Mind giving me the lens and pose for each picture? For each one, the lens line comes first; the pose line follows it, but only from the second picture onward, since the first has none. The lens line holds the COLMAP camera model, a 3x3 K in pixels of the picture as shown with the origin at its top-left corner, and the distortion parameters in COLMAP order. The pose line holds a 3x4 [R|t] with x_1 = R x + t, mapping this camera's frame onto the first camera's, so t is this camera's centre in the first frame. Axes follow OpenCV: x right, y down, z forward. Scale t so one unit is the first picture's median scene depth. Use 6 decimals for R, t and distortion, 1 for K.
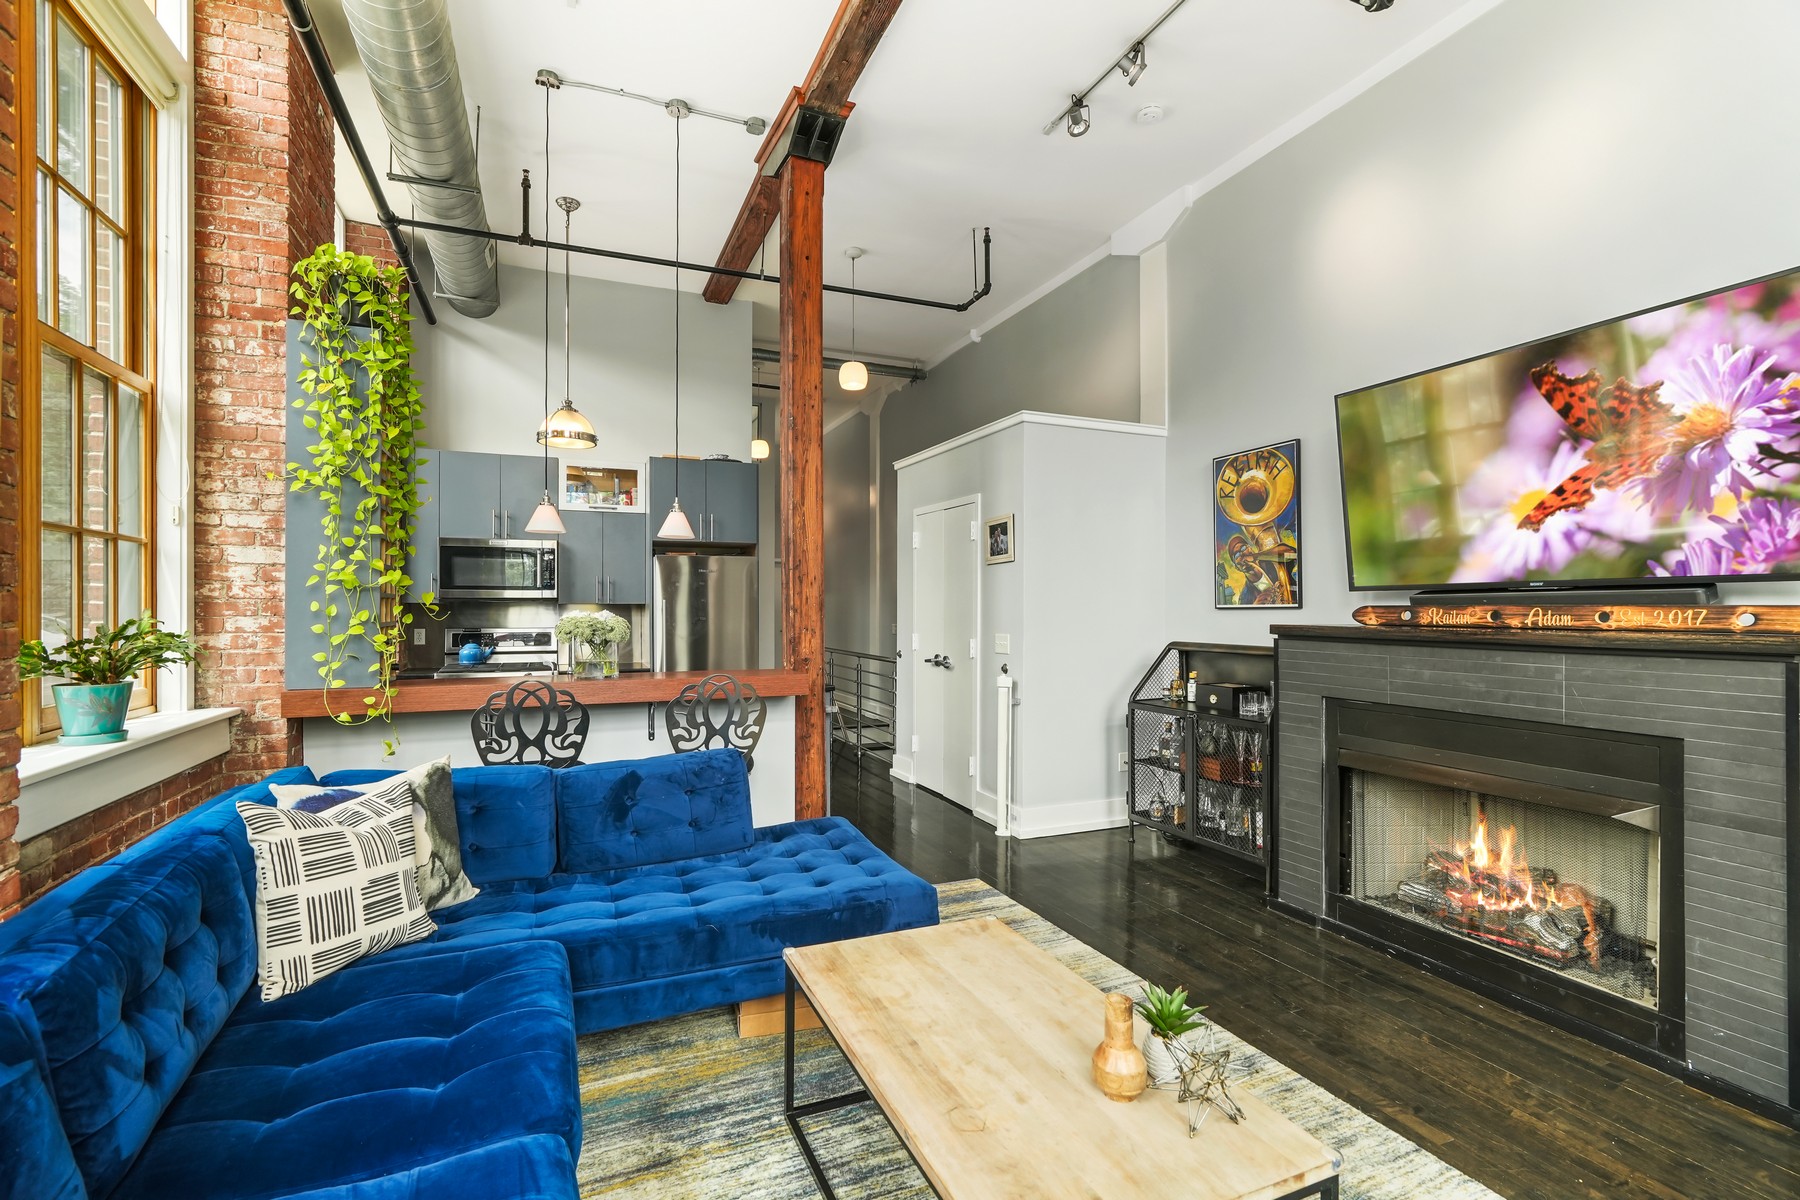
lens RADIAL K [[818.9, 0, 896.4], [0, 818.9, 607.0], [0, 0, 1]] dist [-0.001720, -0.000357]
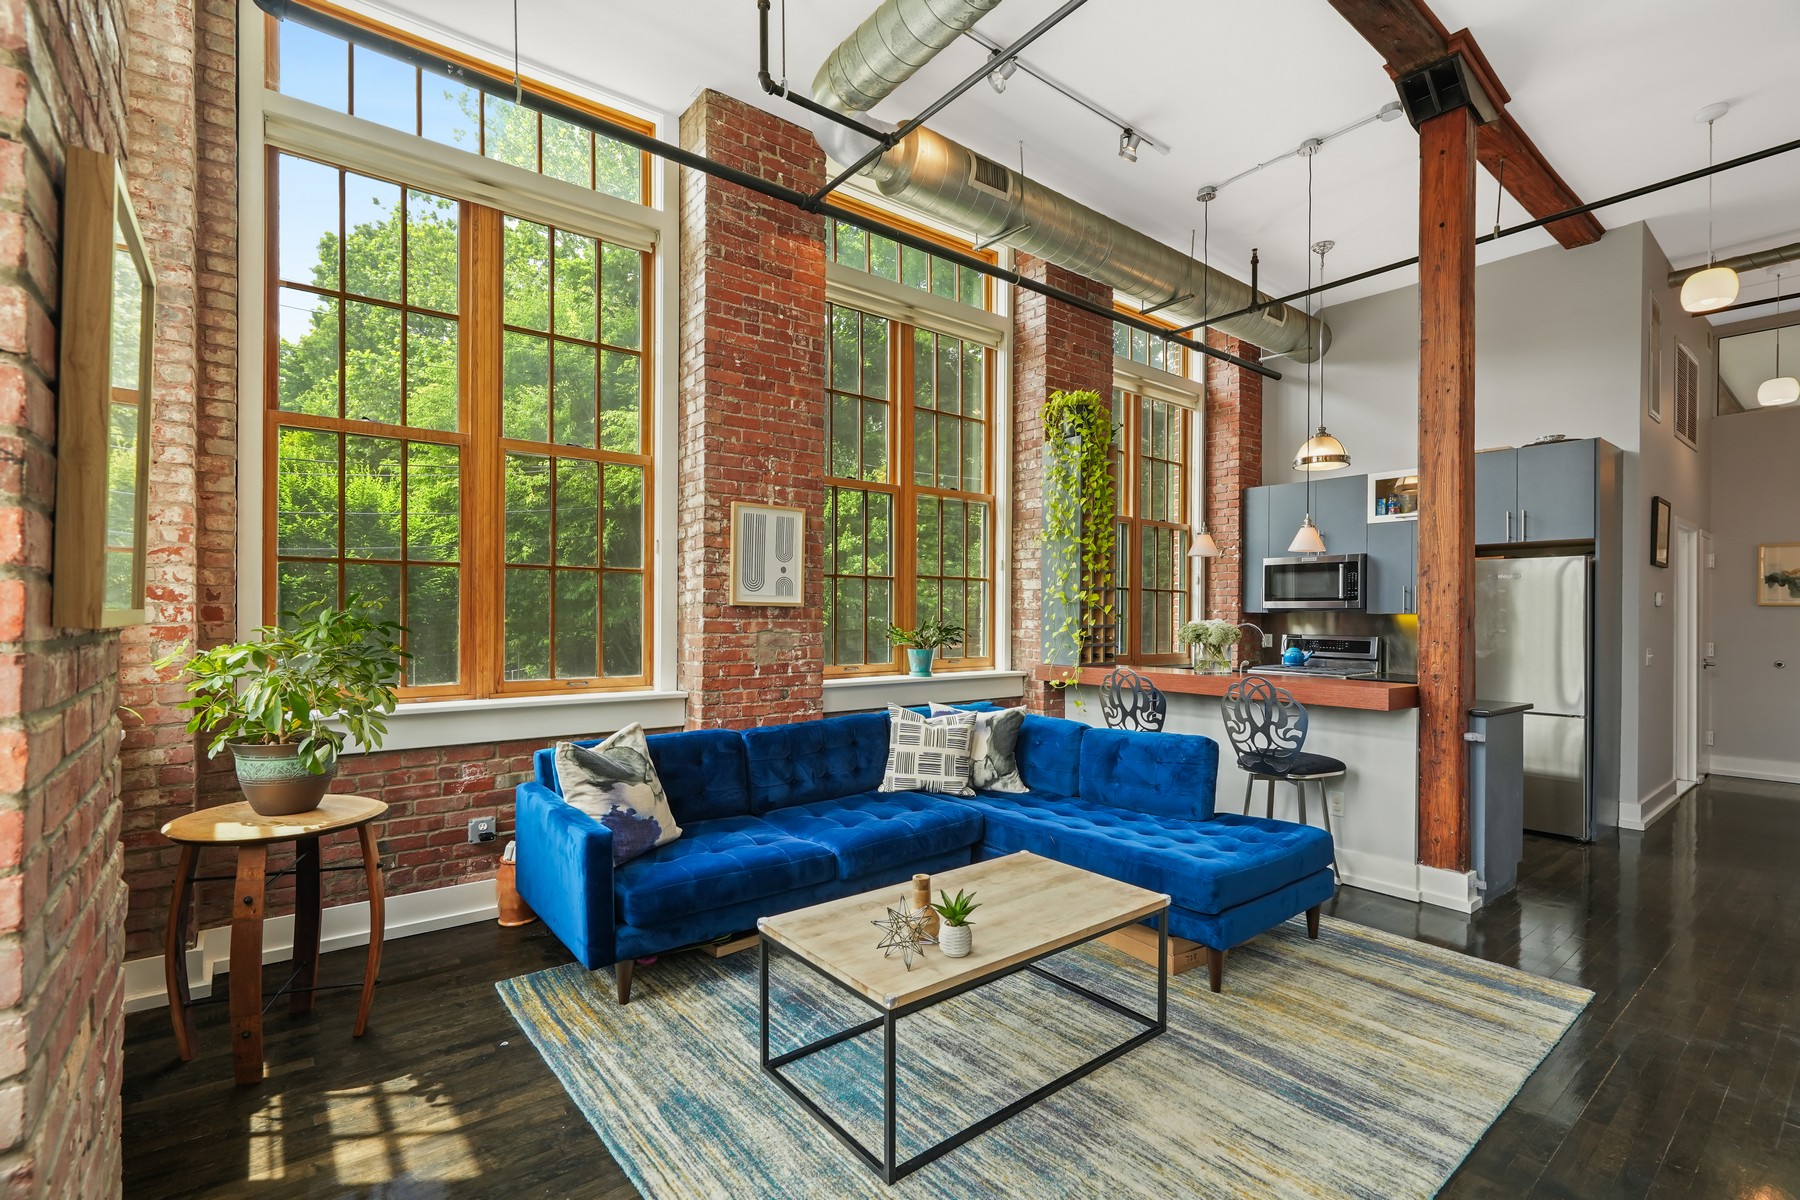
lens RADIAL K [[810.7, 0, 900.2], [0, 810.7, 616.5], [0, 0, 1]] dist [-0.002134, 0.000520]
pose [[0.271115, 0.006711, -0.962524, 0.767084], [-0.005752, 0.999969, 0.005352, -0.002995], [0.962530, 0.004085, 0.271145, 0.257430]]
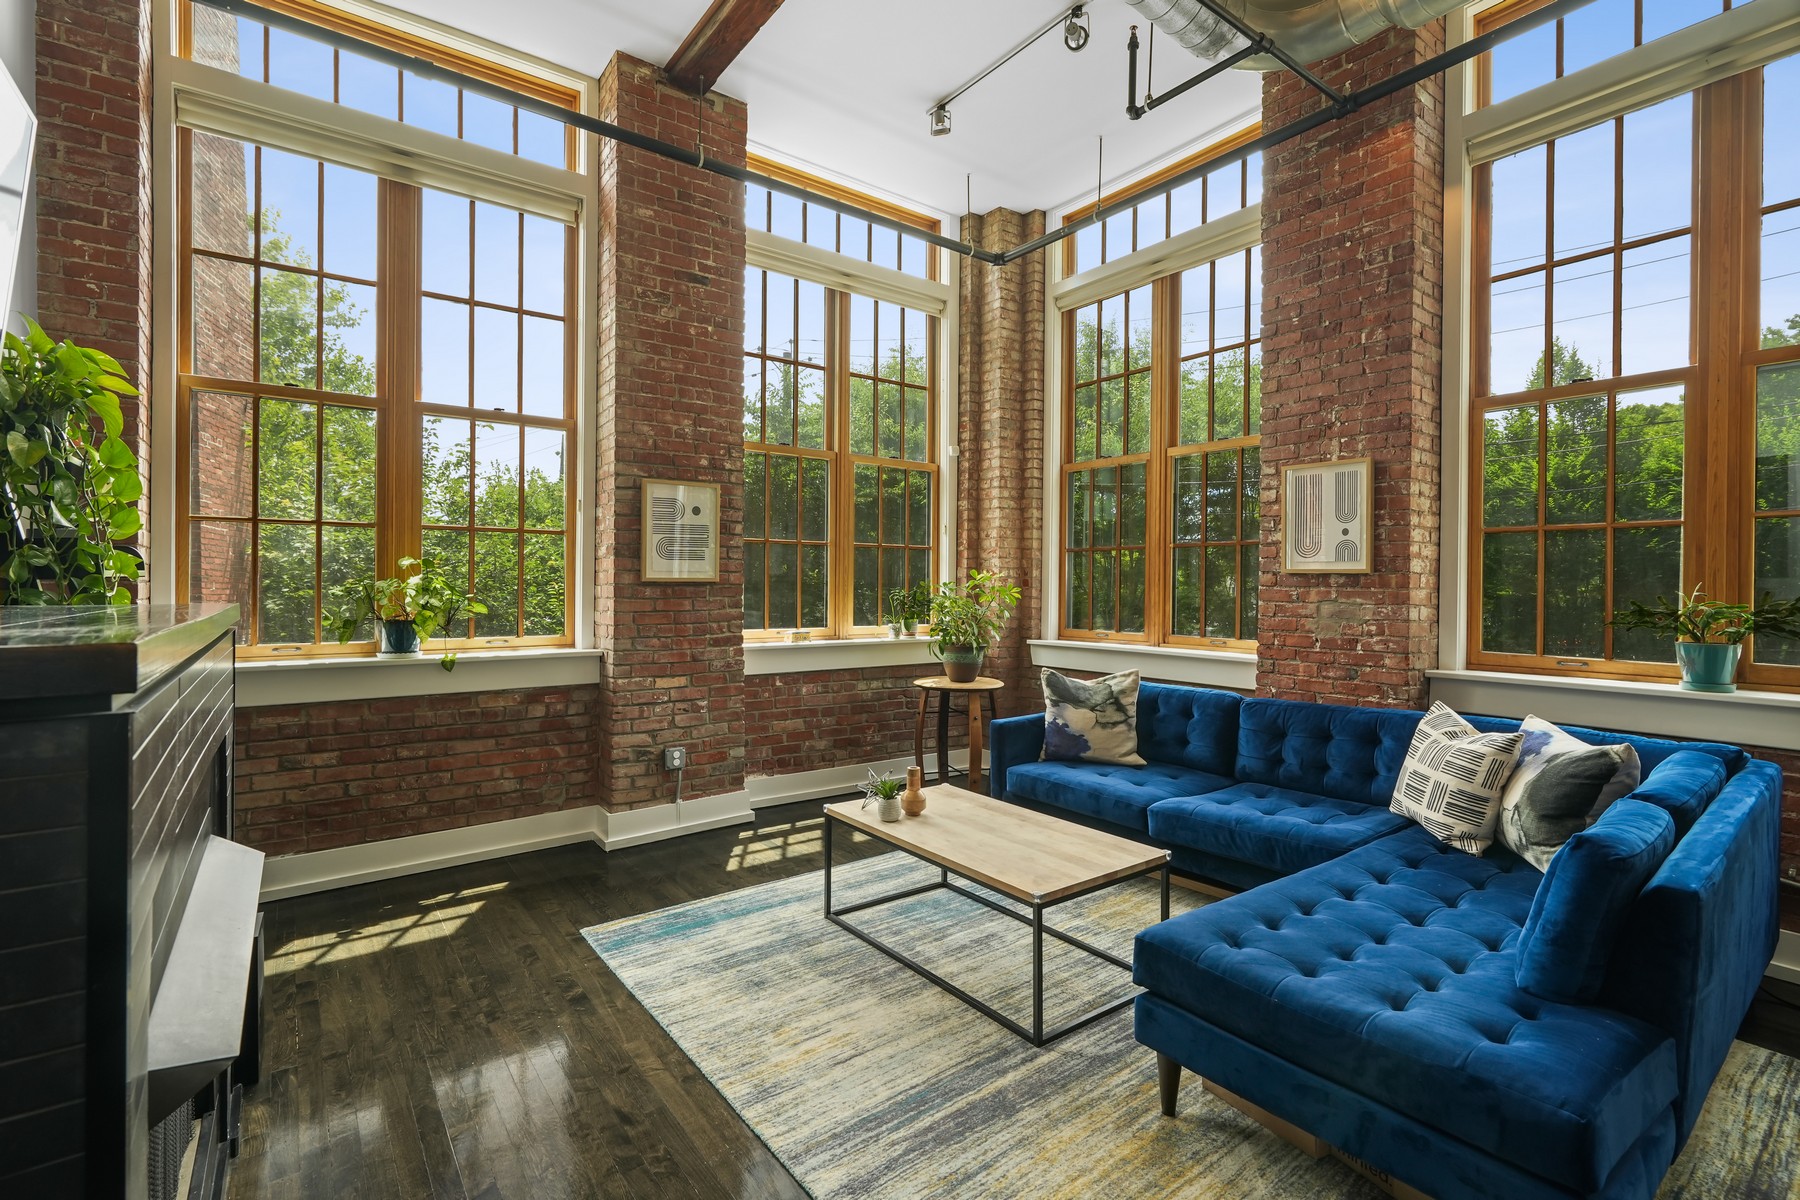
lens RADIAL K [[820.4, 0, 890.2], [0, 820.4, 590.2], [0, 0, 1]] dist [-0.002292, 0.000162]
pose [[-0.971592, -0.000834, -0.236660, 0.373479], [-0.002622, 0.999970, 0.007241, 0.005431], [0.236647, 0.007655, -0.971566, 1.367217]]
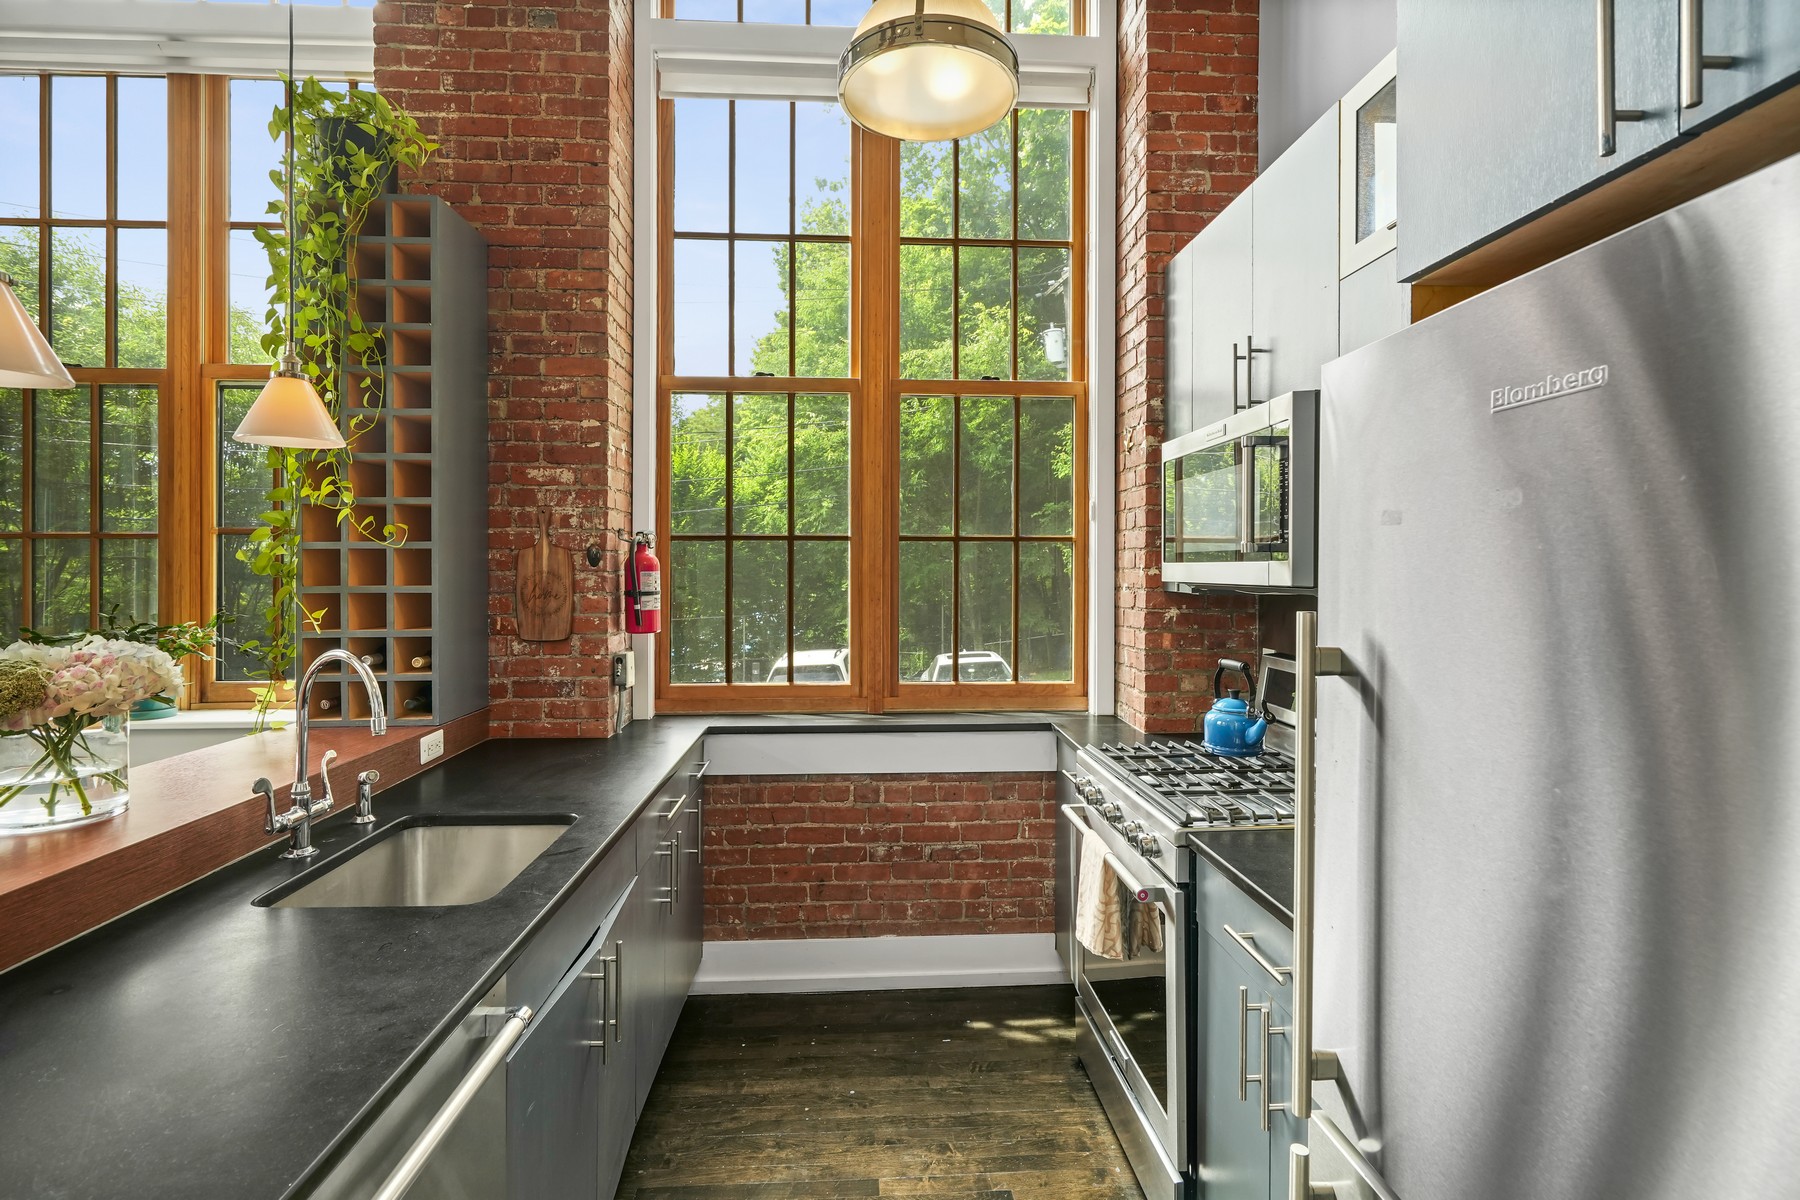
lens RADIAL K [[844.0, 0, 901.3], [0, 844.0, 571.8], [0, 0, 1]] dist [-0.003773, 0.000222]
pose [[-0.328167, 0.008108, -0.944585, -0.143741], [0.004406, 0.999965, 0.007052, -0.032220], [0.944610, -0.001848, -0.328191, 1.715468]]
